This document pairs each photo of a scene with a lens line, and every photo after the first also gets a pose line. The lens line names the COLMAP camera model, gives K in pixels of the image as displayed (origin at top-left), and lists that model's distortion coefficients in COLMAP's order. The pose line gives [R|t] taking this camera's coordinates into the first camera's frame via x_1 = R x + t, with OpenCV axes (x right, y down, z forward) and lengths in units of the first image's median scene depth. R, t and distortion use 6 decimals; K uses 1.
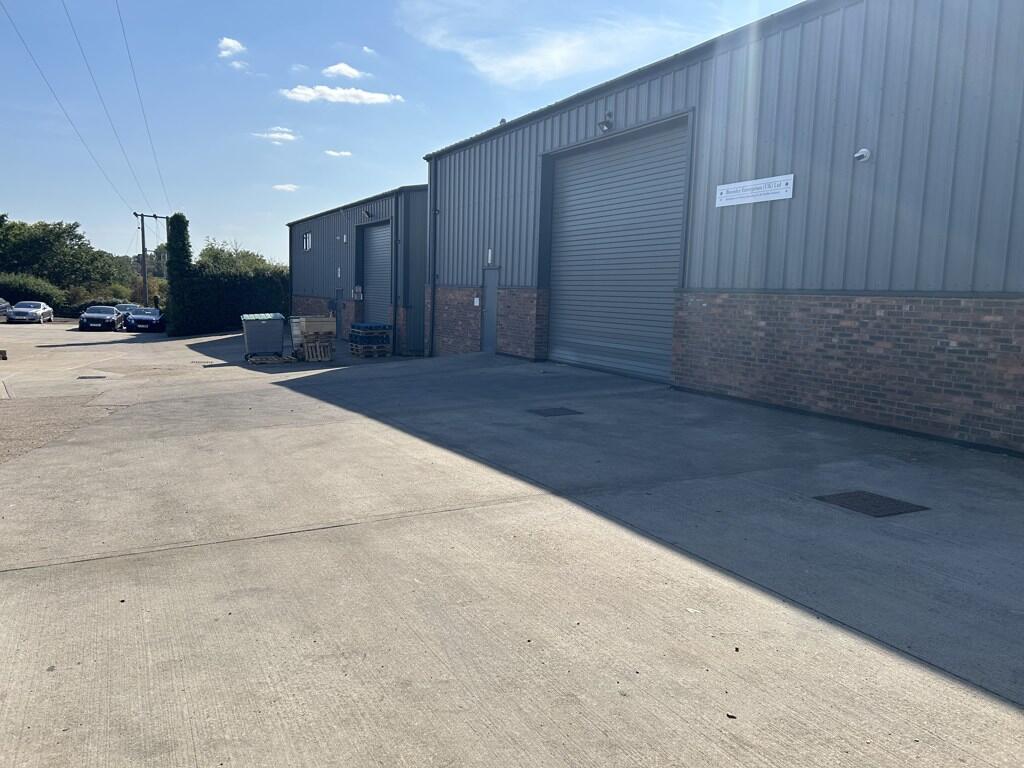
lens RADIAL K [[774.4, 0, 511.8], [0, 774.4, 385.5], [0, 0, 1]] dist [0.009684, 0.000070]
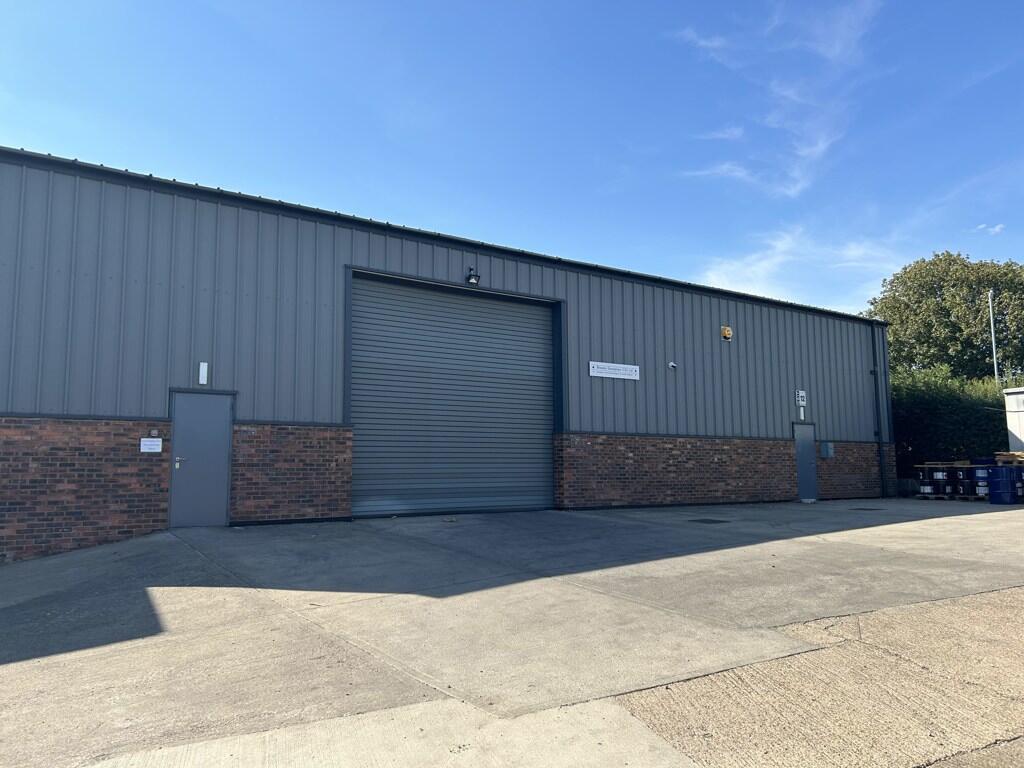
lens RADIAL K [[774.4, 0, 511.8], [0, 774.4, 383.8], [0, 0, 1]] dist [0.009684, 0.000070]
pose [[-0.139573, 0.099270, 0.985223, -1.274478], [0.128304, 0.988388, -0.081413, -0.132427], [-0.981864, 0.115045, -0.150689, 1.541255]]
